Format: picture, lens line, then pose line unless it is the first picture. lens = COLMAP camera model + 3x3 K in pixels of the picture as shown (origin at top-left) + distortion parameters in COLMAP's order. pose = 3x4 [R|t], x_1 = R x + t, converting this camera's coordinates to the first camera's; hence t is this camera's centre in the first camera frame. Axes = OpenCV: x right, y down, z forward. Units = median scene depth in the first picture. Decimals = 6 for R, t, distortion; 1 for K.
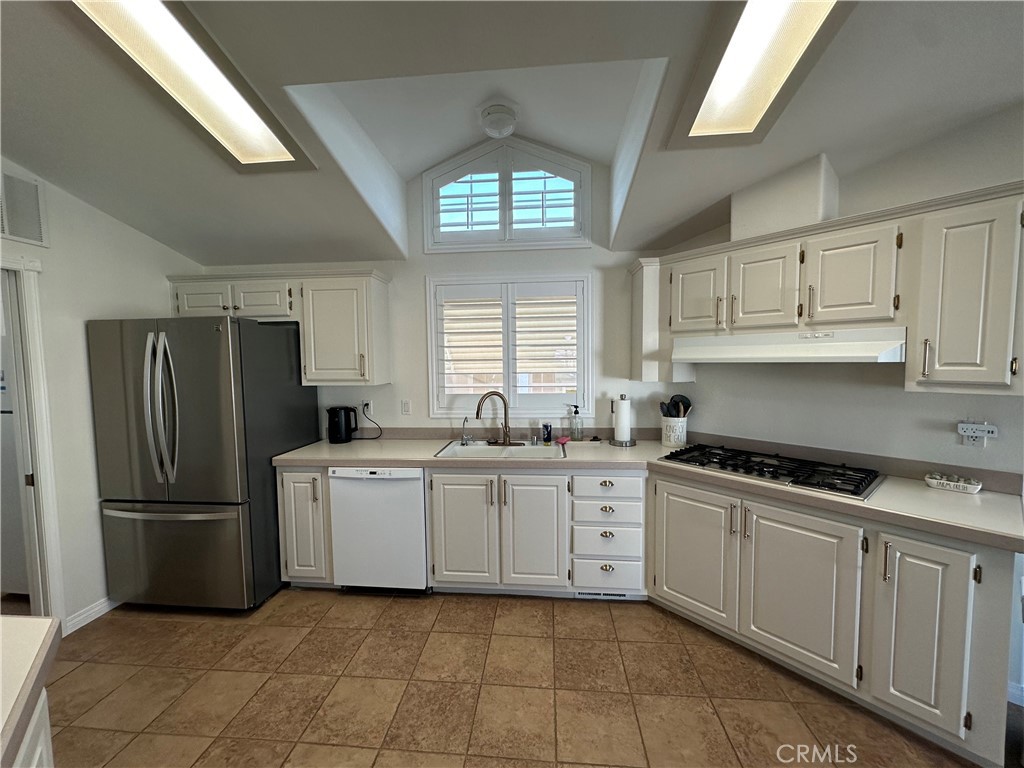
lens RADIAL K [[400.8, 0, 509.5], [0, 400.8, 382.2], [0, 0, 1]] dist [-0.002096, 0.000035]
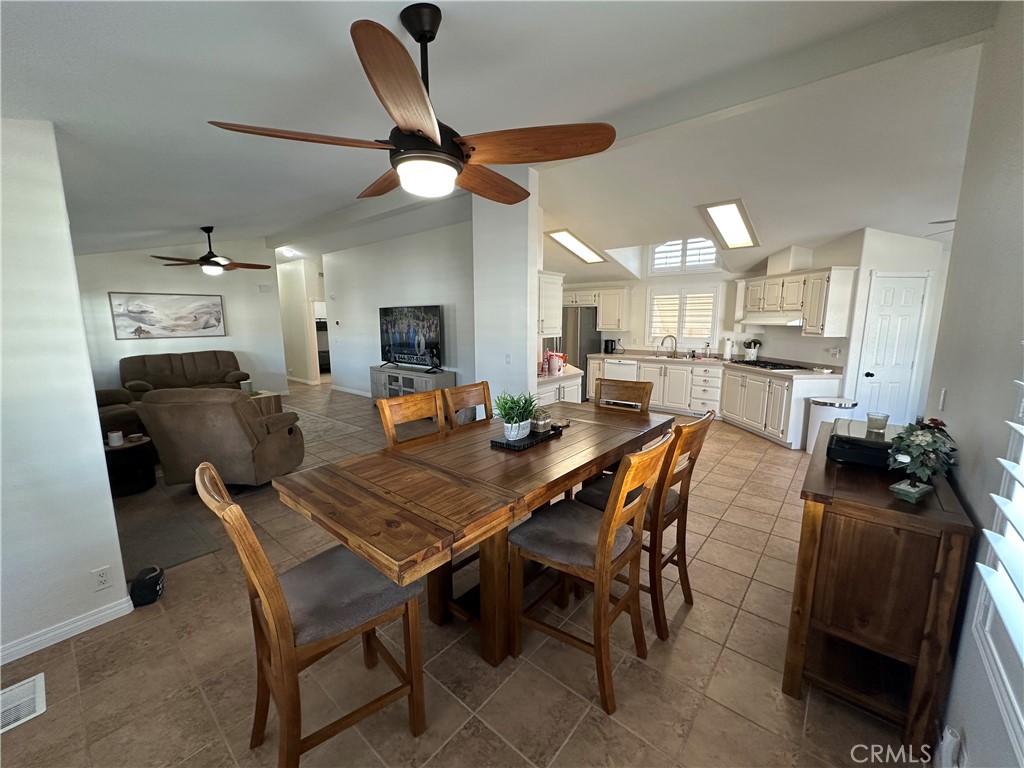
lens RADIAL K [[400.8, 0, 512.5], [0, 400.8, 382.7], [0, 0, 1]] dist [-0.002096, 0.000035]
pose [[0.817439, 0.101400, -0.567019, 0.578330], [-0.042826, 0.992358, 0.115724, 0.068254], [0.574421, -0.070314, 0.815535, -1.533214]]
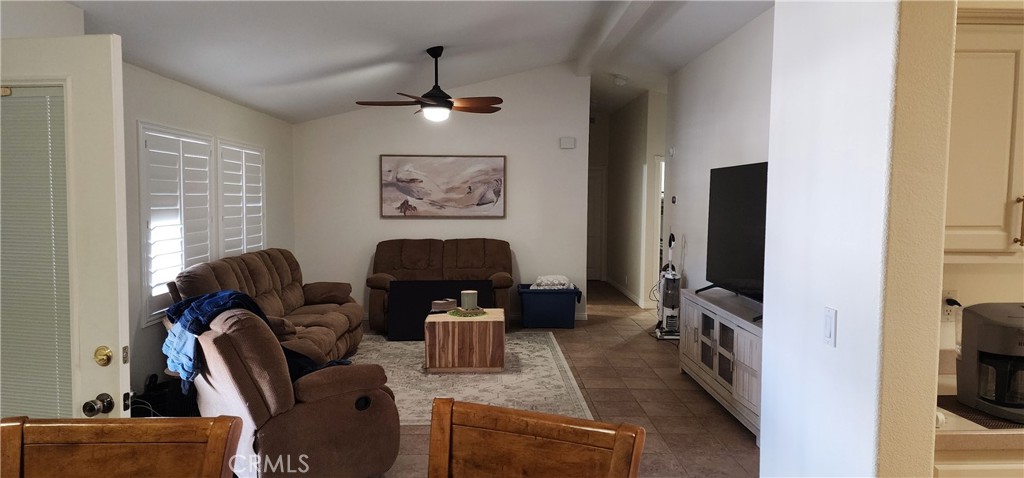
lens RADIAL K [[671.1, 0, 514.2], [0, 671.1, 237.6], [0, 0, 1]] dist [0.002717, 0.000165]
pose [[0.128554, 0.076345, -0.988759, 0.456350], [-0.073381, 0.995031, 0.067289, 0.051567], [0.988984, 0.063906, 0.133518, -1.109163]]
